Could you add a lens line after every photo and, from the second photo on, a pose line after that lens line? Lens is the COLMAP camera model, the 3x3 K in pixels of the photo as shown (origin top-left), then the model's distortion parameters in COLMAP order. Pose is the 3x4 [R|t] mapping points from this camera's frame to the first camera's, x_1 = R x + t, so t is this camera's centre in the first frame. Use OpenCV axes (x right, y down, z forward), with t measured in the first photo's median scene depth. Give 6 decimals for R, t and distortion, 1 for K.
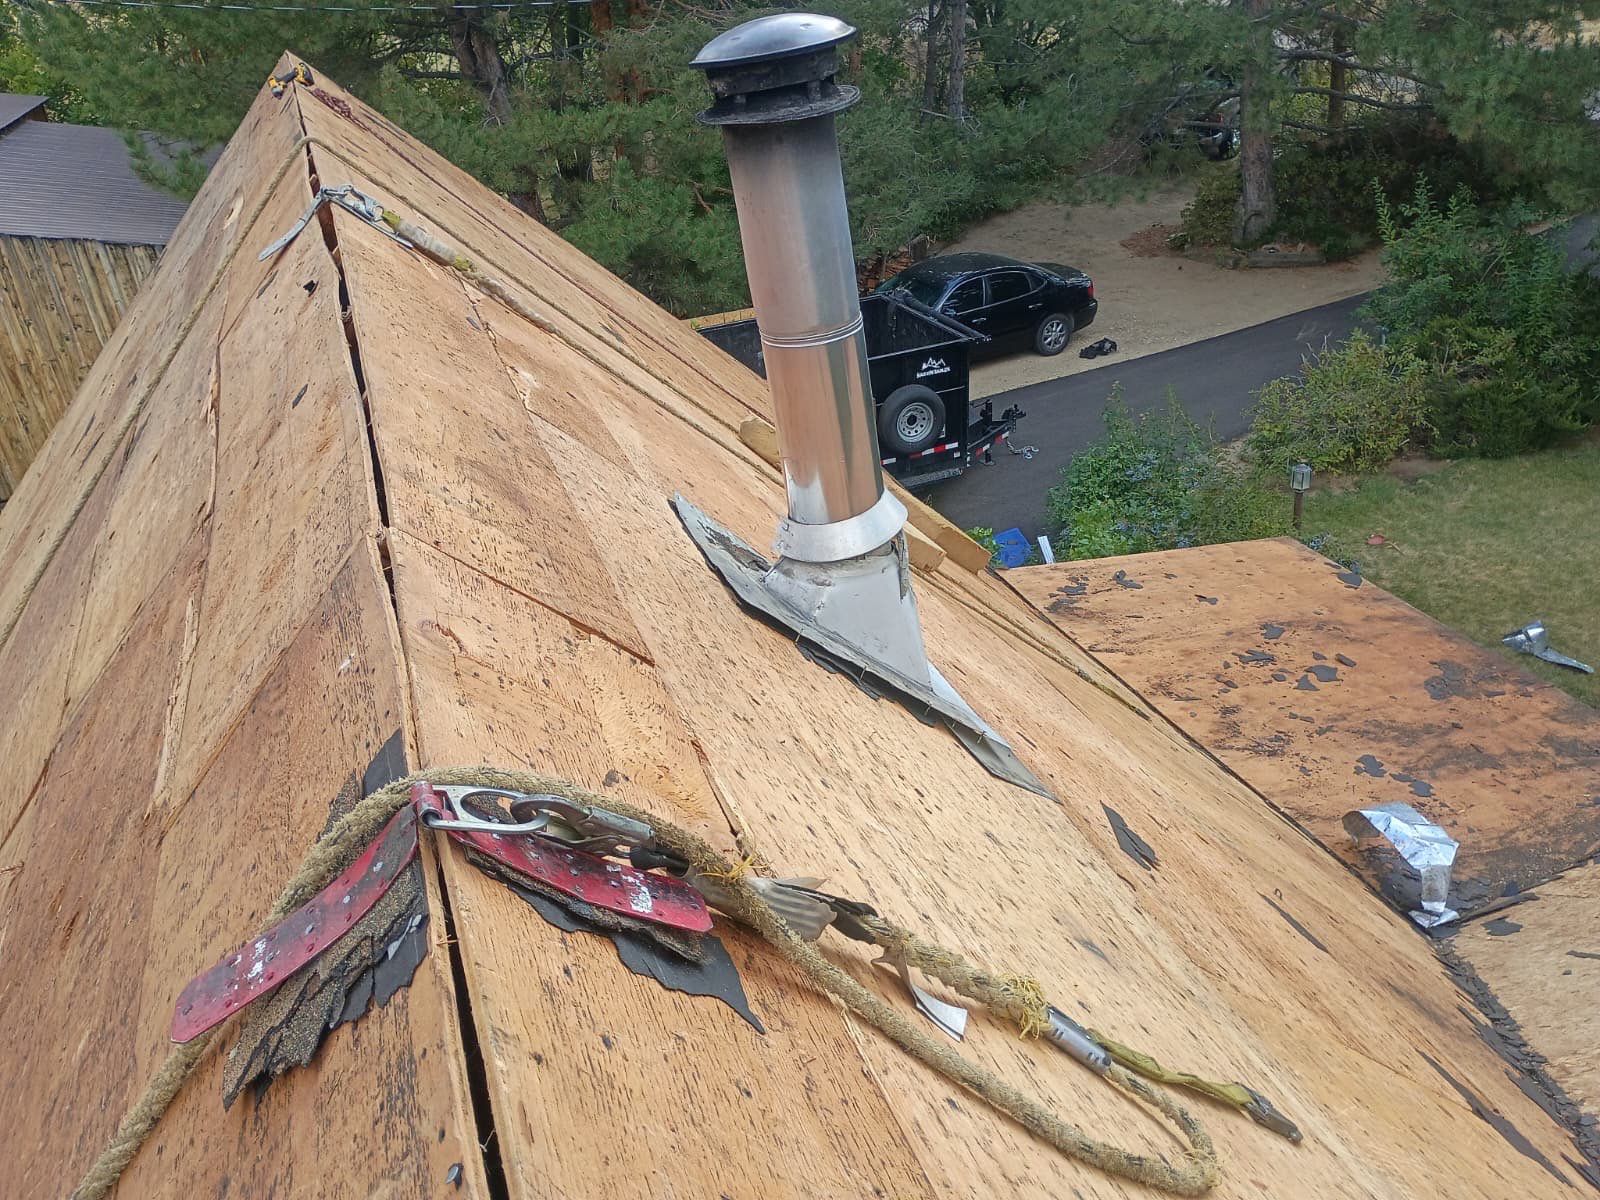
lens RADIAL K [[1329.4, 0, 800.0], [0, 1329.4, 600.0], [0, 0, 1]] dist [0.031323, -0.052719]
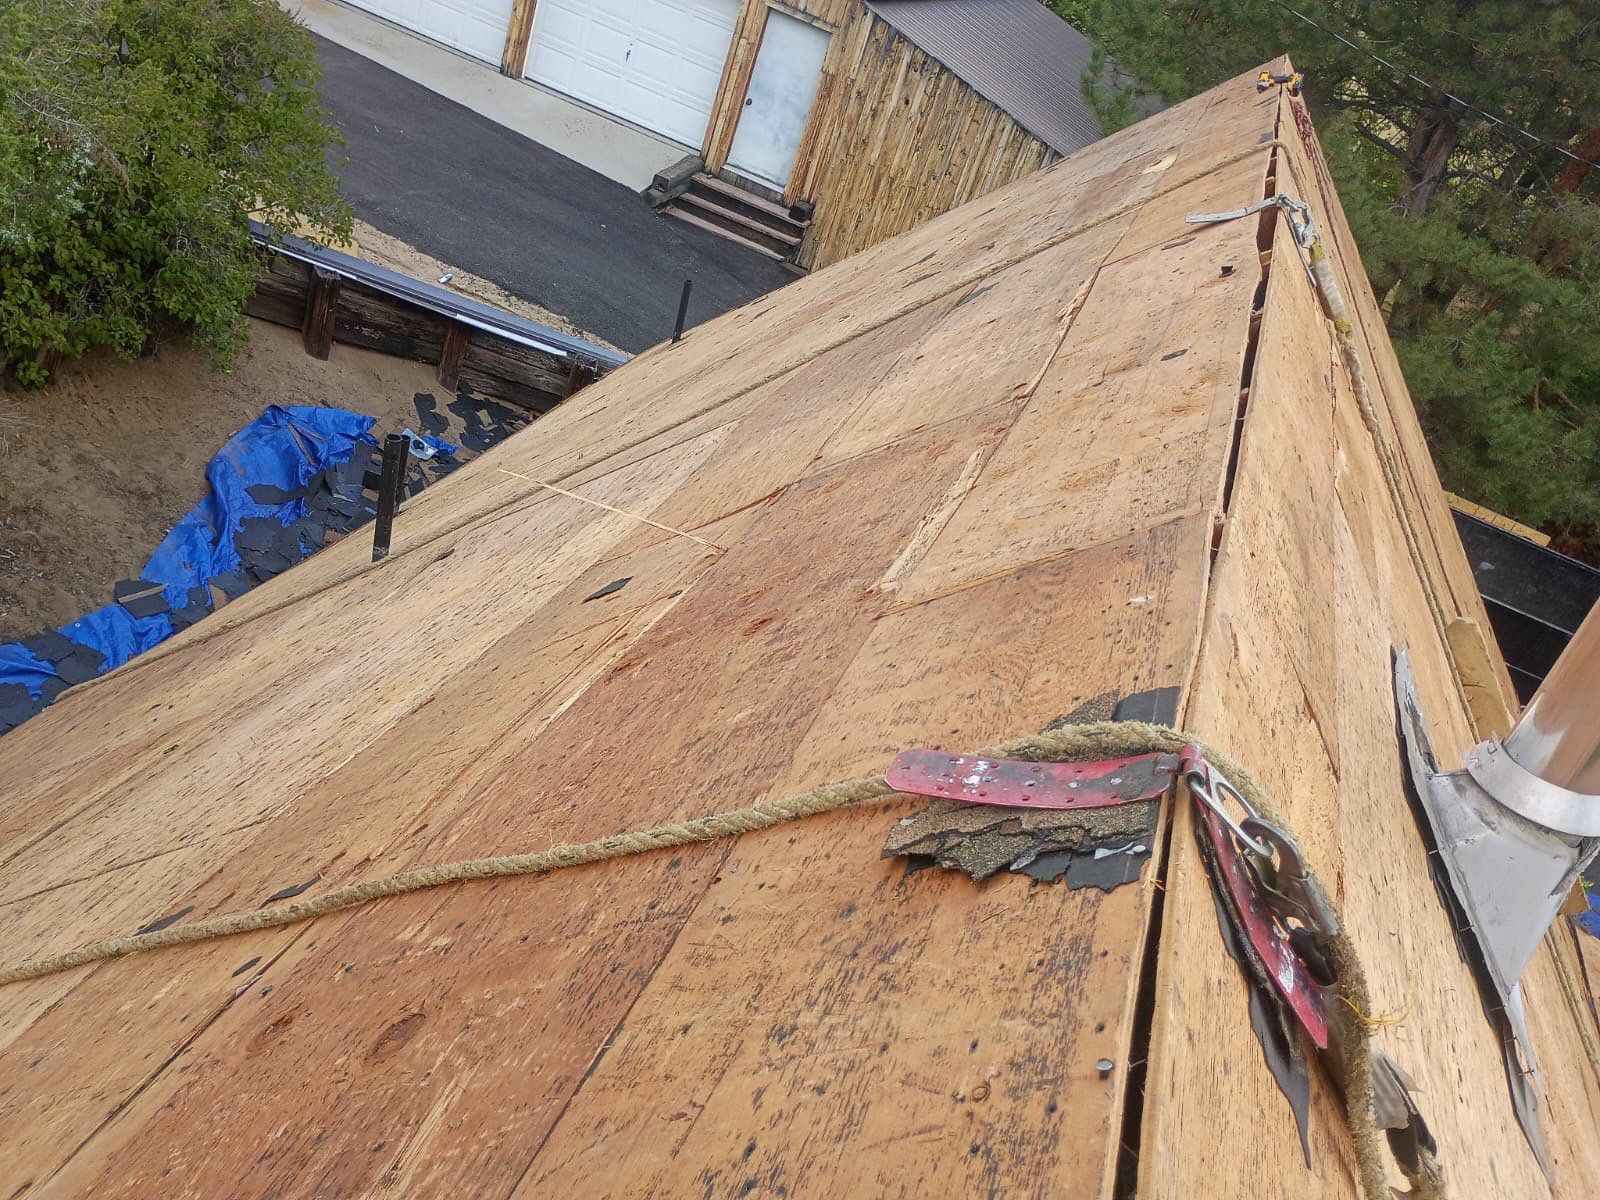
lens RADIAL K [[1329.4, 0, 800.0], [0, 1329.4, 600.0], [0, 0, 1]] dist [0.031323, -0.052719]
pose [[0.708037, 0.608685, -0.358032, -0.120795], [-0.611468, 0.782064, 0.120348, 0.067654], [0.353257, 0.133714, 0.925921, -0.060409]]
